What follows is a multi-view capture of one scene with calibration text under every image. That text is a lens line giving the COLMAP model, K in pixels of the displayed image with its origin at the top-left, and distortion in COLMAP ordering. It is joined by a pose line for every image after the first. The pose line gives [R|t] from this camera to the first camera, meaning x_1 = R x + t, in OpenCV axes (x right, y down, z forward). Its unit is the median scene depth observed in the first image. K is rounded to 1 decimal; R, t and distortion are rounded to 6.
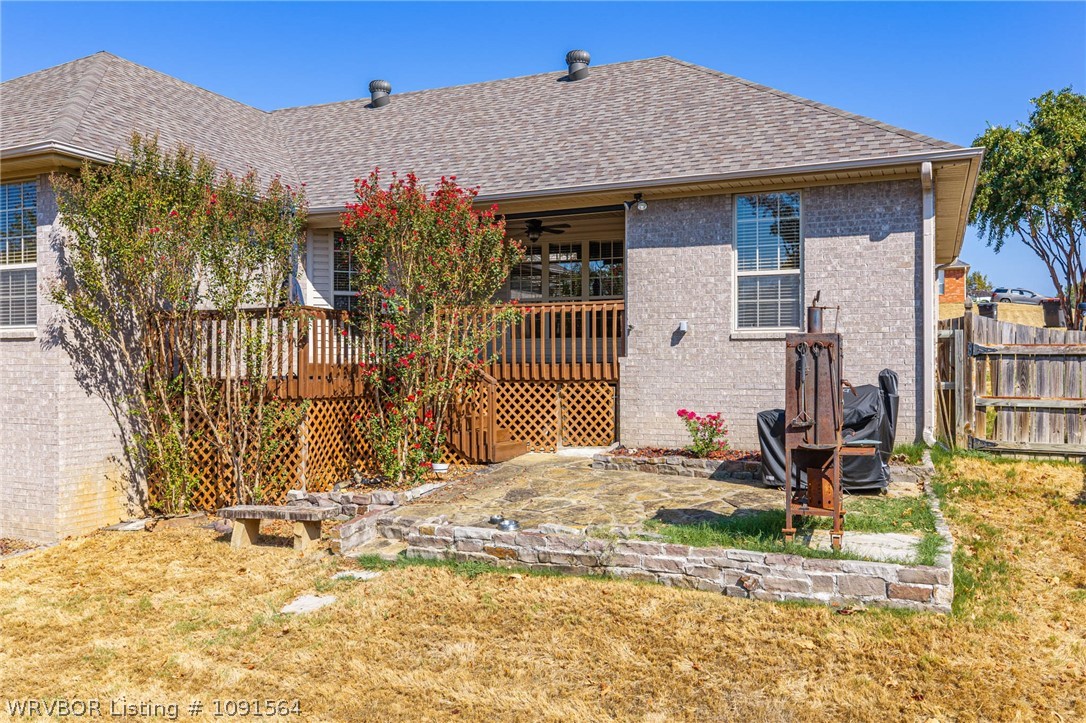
lens RADIAL K [[897.3, 0, 547.2], [0, 897.3, 363.1], [0, 0, 1]] dist [0.015249, -0.024923]
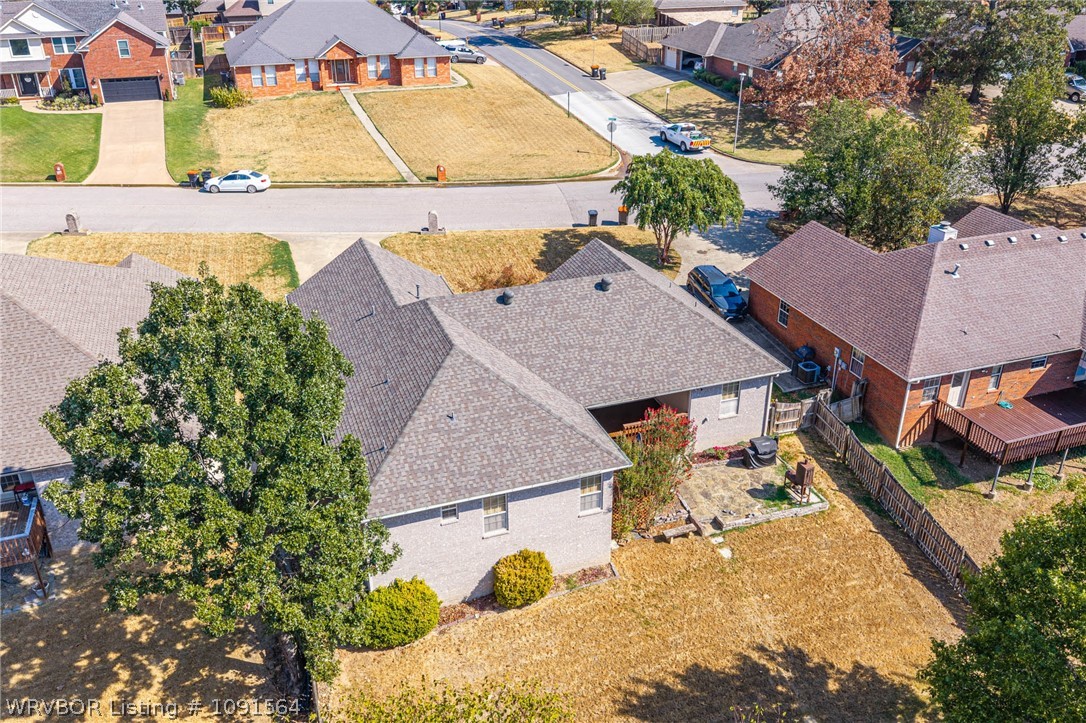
lens RADIAL K [[897.3, 0, 544.7], [0, 897.3, 361.8], [0, 0, 1]] dist [0.015249, -0.024923]
pose [[0.729320, -0.303726, 0.613061, -2.321973], [-0.000342, 0.895898, 0.444259, -1.761318], [-0.684173, -0.324216, 0.653292, -0.669328]]
